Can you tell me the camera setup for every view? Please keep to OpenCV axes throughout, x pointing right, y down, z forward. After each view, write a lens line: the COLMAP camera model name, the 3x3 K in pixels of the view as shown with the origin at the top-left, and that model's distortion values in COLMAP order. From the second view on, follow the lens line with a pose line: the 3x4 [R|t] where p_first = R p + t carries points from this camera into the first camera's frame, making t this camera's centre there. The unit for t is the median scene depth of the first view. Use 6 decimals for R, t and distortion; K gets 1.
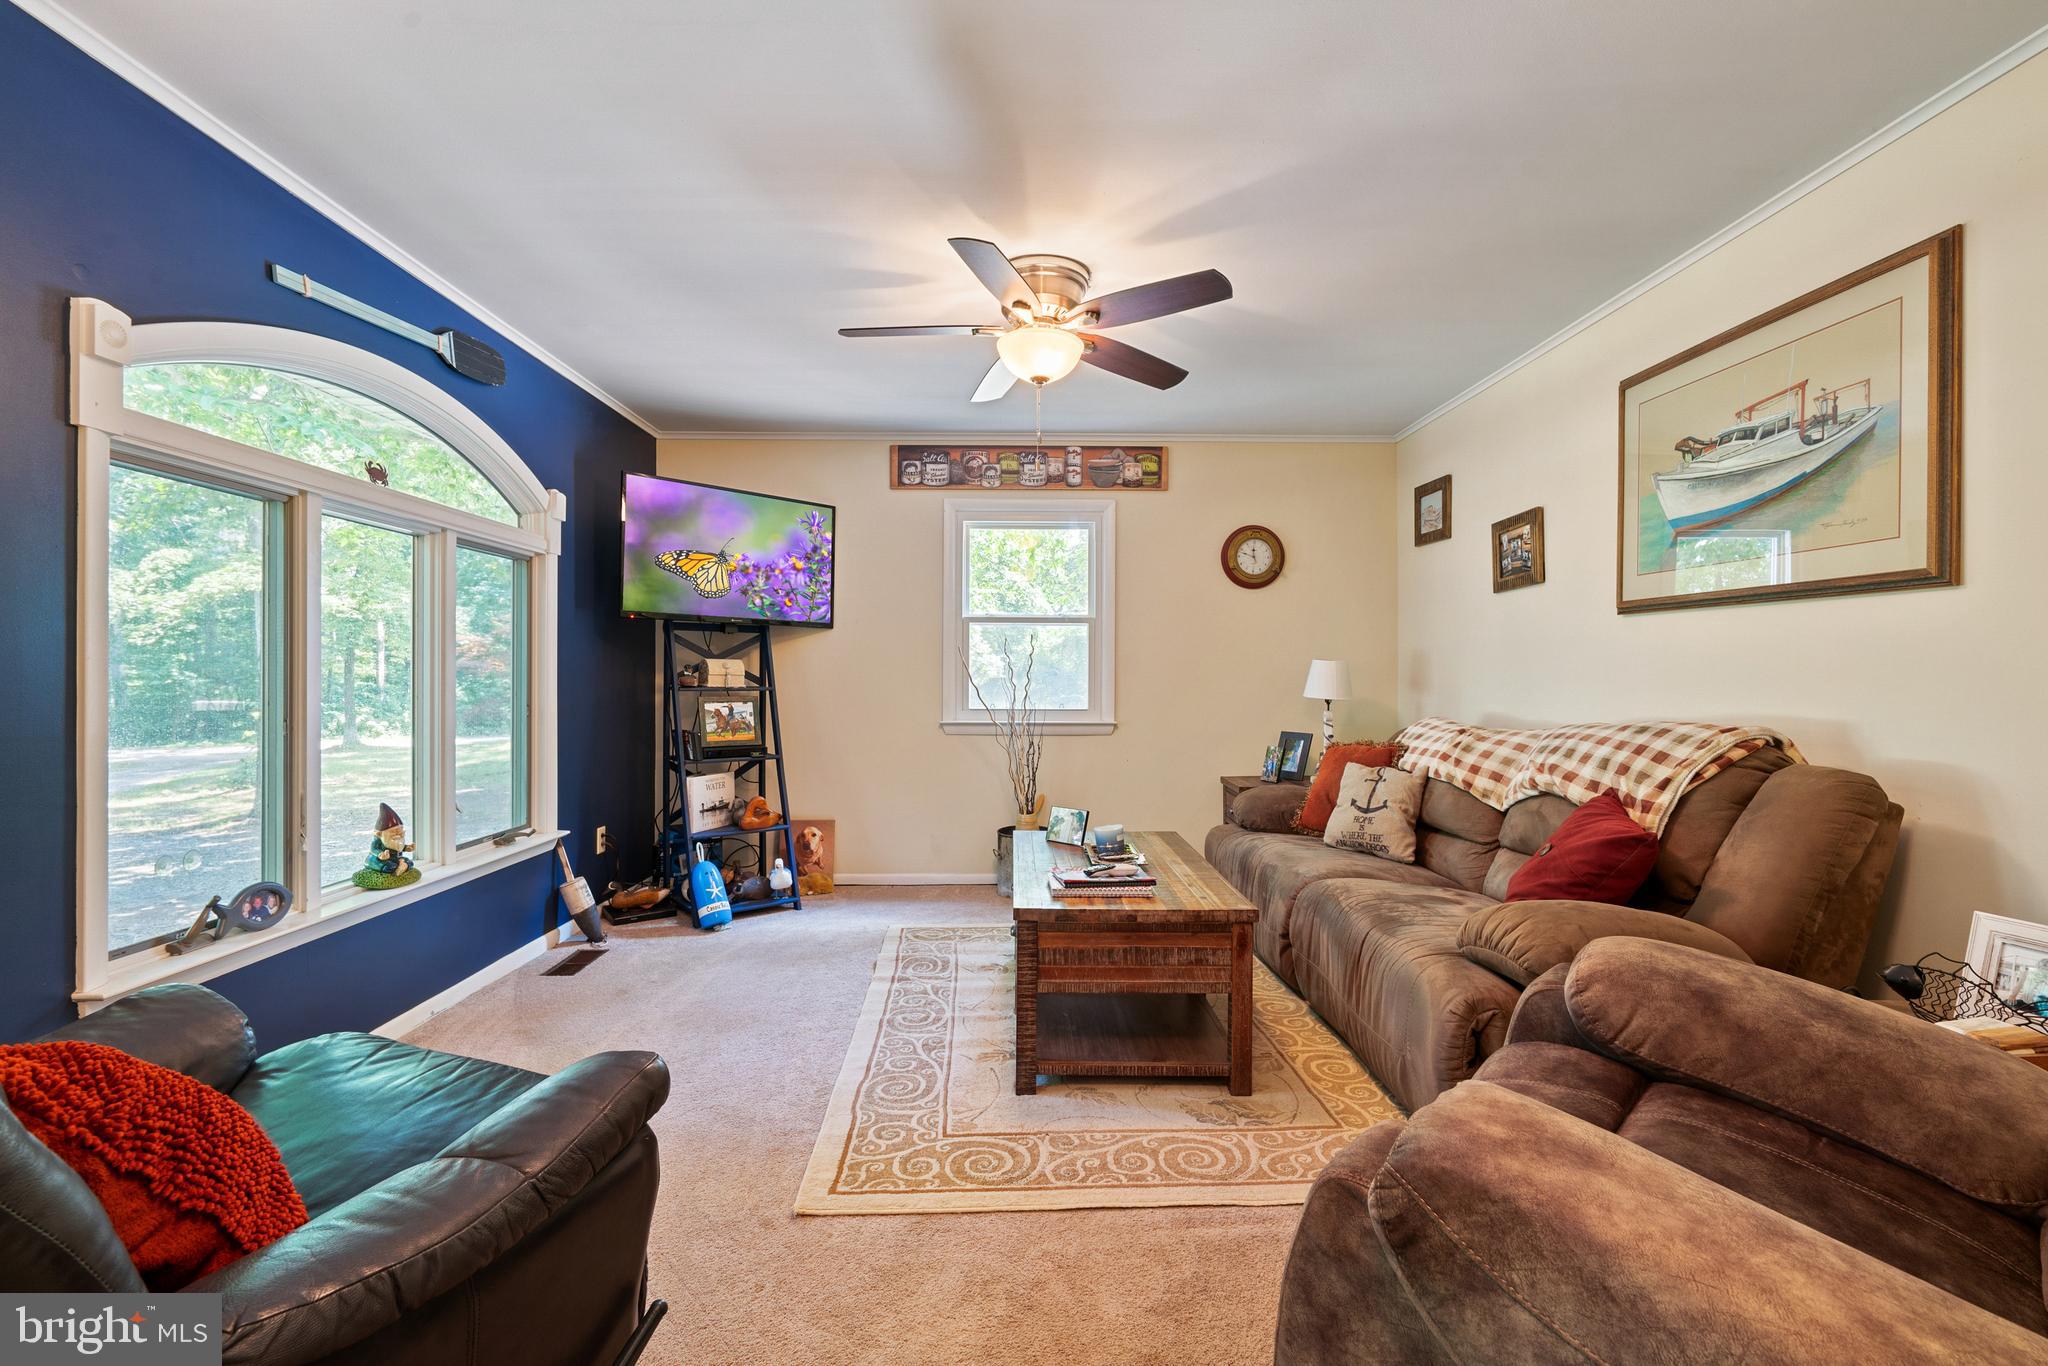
lens RADIAL K [[890.6, 0, 1023.9], [0, 890.6, 680.7], [0, 0, 1]] dist [-0.002758, 0.000772]
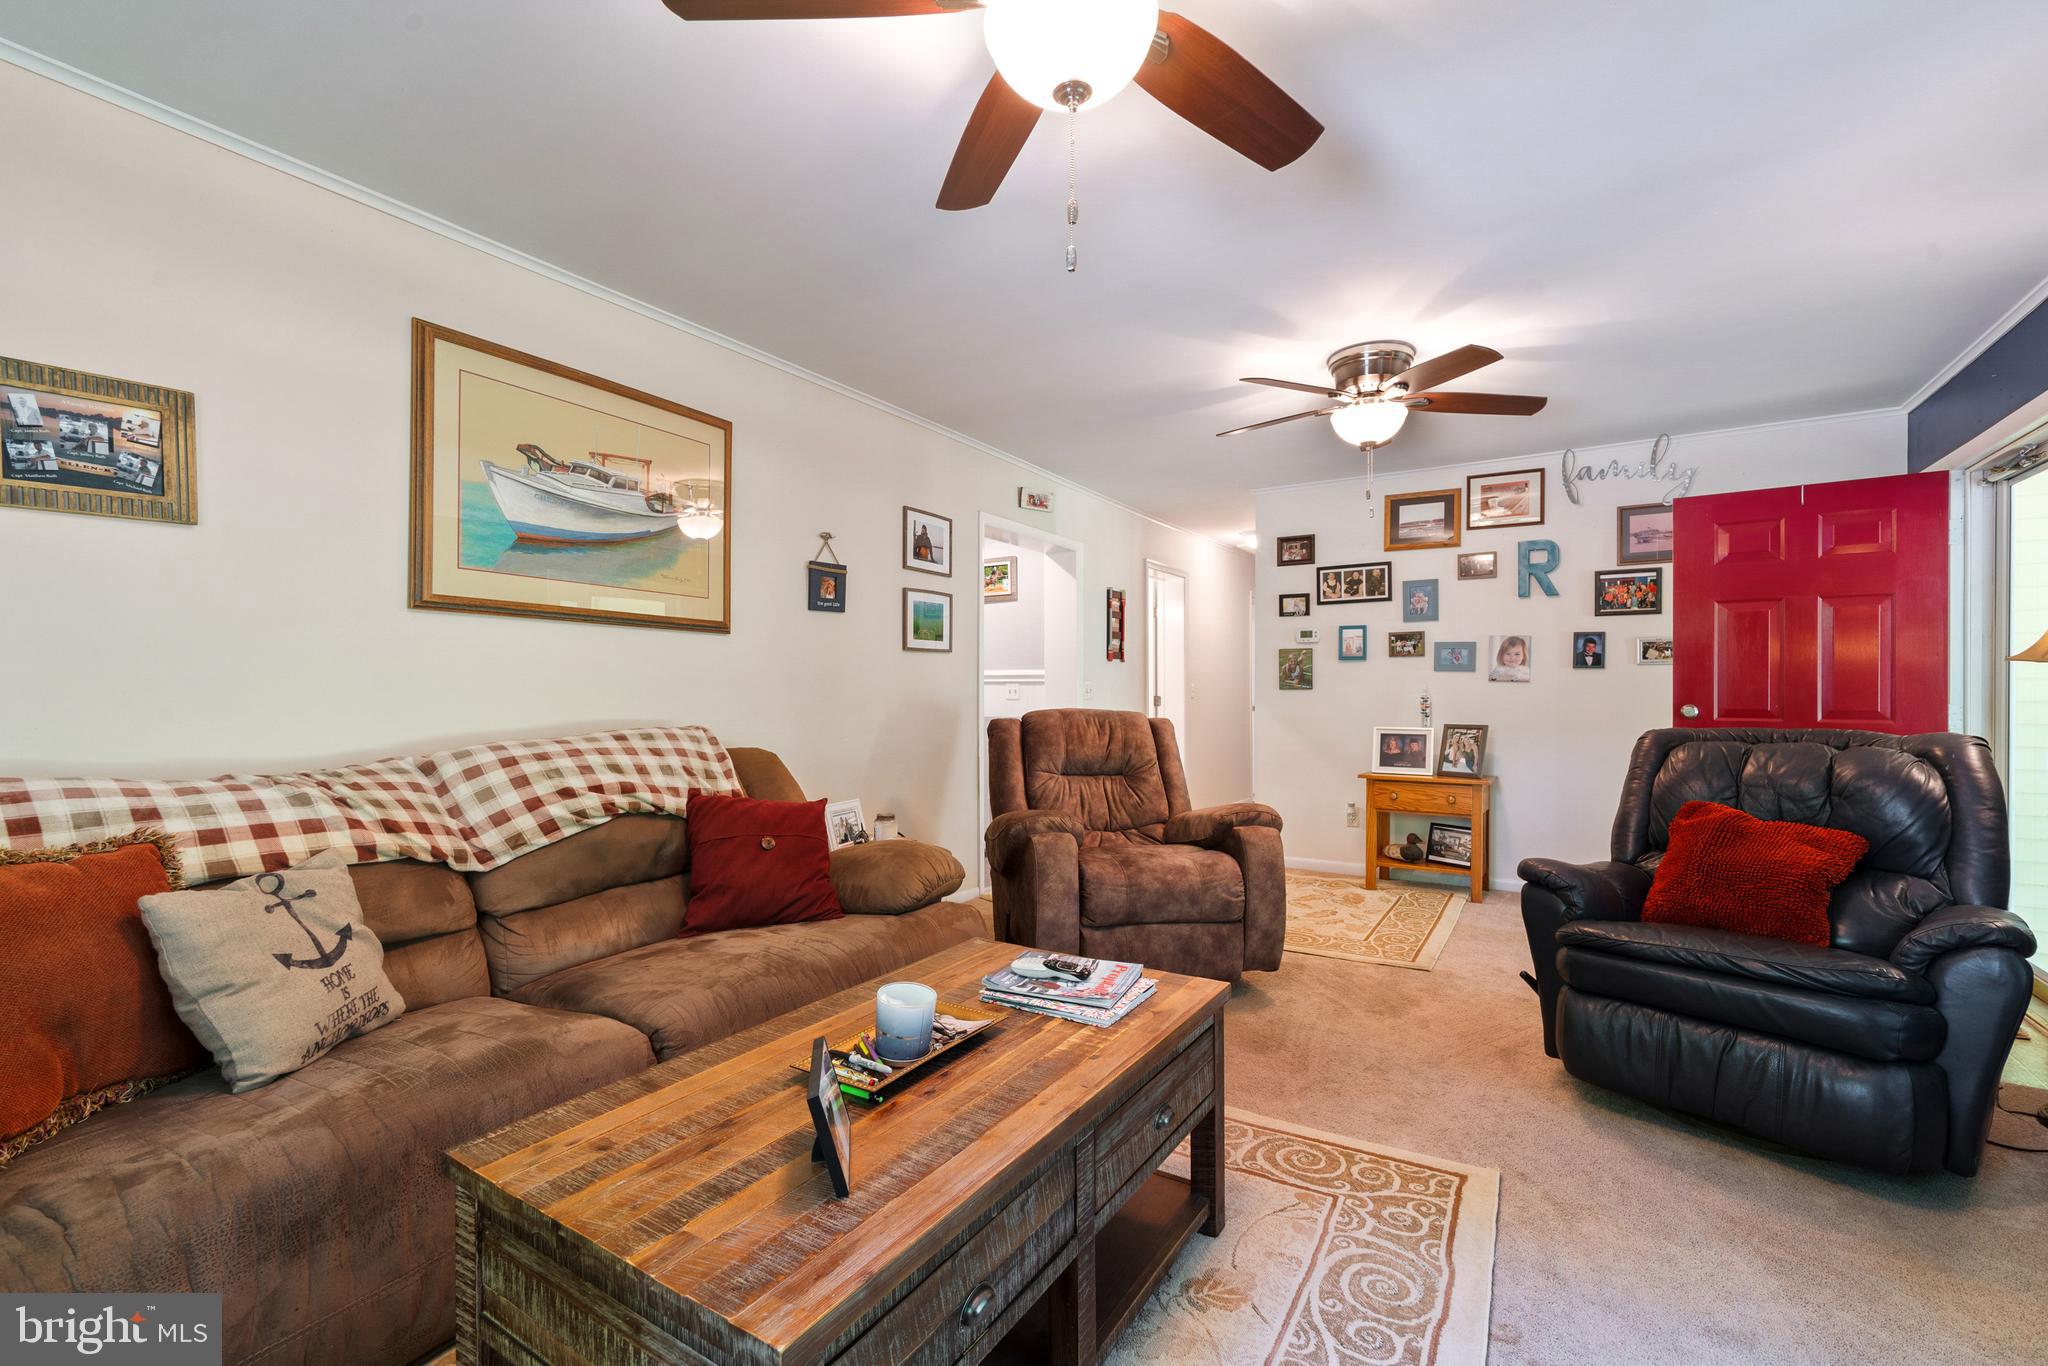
lens RADIAL K [[890.6, 0, 1023.2], [0, 890.6, 692.0], [0, 0, 1]] dist [-0.002758, 0.000772]
pose [[-0.837101, -0.001217, 0.547047, -0.286962], [0.000782, 0.999994, 0.003422, -0.002433], [-0.547048, 0.003292, -0.837095, 1.750729]]
